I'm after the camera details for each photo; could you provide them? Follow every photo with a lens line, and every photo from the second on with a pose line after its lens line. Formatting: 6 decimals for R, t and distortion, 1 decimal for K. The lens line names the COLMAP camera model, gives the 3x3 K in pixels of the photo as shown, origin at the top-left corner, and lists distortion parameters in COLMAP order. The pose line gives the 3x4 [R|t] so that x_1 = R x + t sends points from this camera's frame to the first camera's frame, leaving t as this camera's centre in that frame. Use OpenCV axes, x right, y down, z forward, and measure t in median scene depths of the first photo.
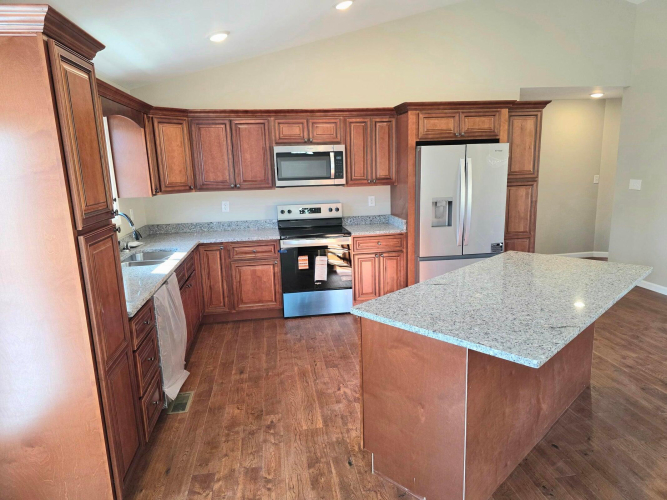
lens RADIAL K [[449.6, 0, 333.2], [0, 449.6, 248.9], [0, 0, 1]] dist [0.002713, -0.006796]
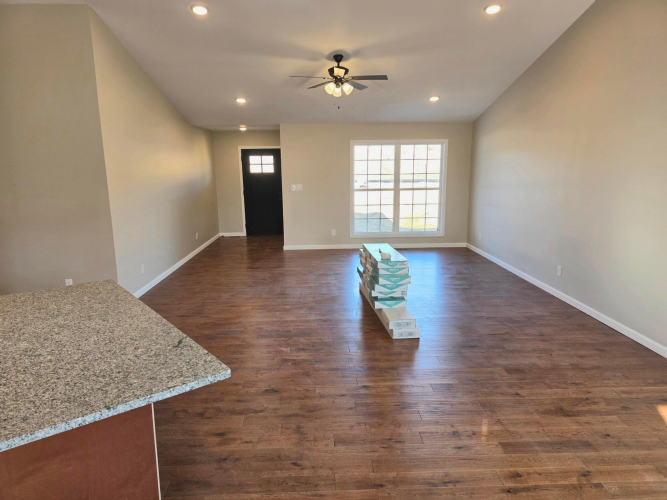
lens RADIAL K [[449.6, 0, 332.8], [0, 449.6, 250.7], [0, 0, 1]] dist [0.002713, -0.006796]
pose [[0.097981, -0.156485, 0.982808, -0.435468], [0.195160, 0.971406, 0.135213, -0.101699], [-0.975865, 0.178556, 0.125719, 0.476576]]
